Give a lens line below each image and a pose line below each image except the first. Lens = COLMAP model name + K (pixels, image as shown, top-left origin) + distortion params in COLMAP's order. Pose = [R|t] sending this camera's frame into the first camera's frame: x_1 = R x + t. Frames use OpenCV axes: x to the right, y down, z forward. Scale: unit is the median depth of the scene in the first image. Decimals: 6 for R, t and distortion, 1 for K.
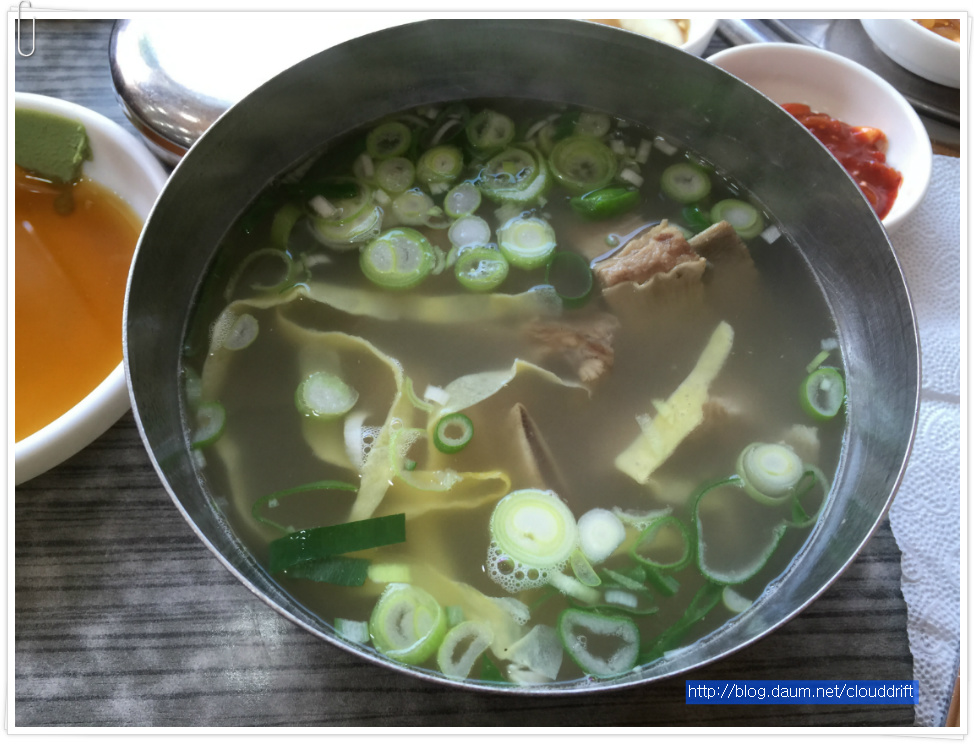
lens RADIAL K [[803.9, 0, 487.8], [0, 803.9, 354.5], [0, 0, 1]] dist [0.121601, -0.197281]
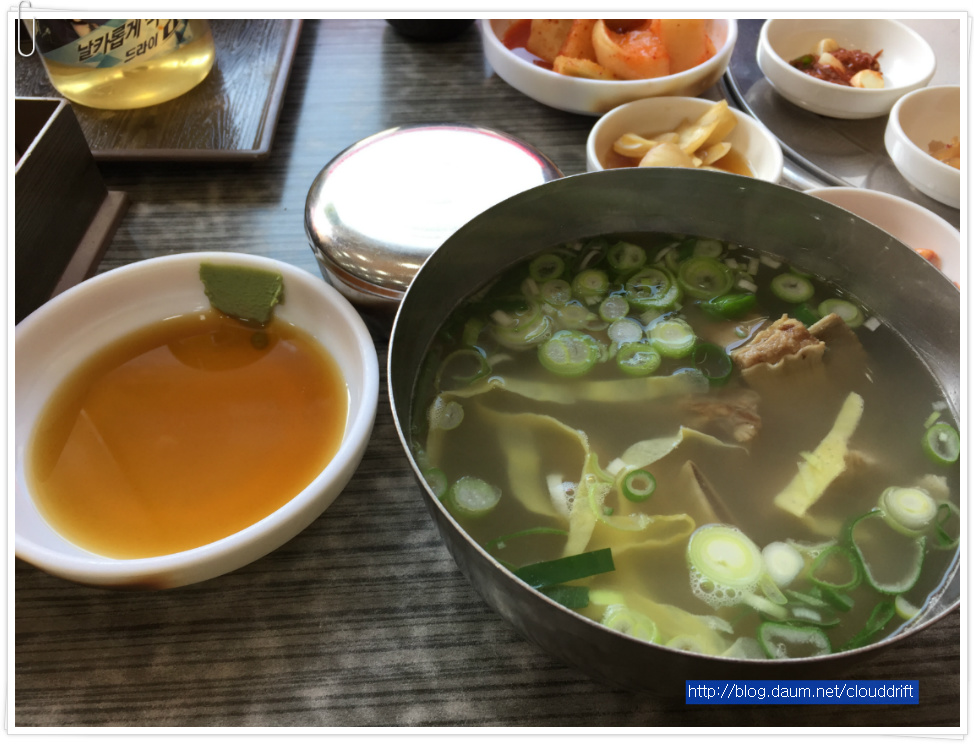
lens RADIAL K [[803.9, 0, 487.8], [0, 803.9, 354.5], [0, 0, 1]] dist [0.121601, -0.197281]
pose [[0.998931, -0.044615, -0.012076, -0.216838], [0.040953, 0.975474, -0.216271, 0.140509], [0.021429, 0.215545, 0.976259, -0.199043]]
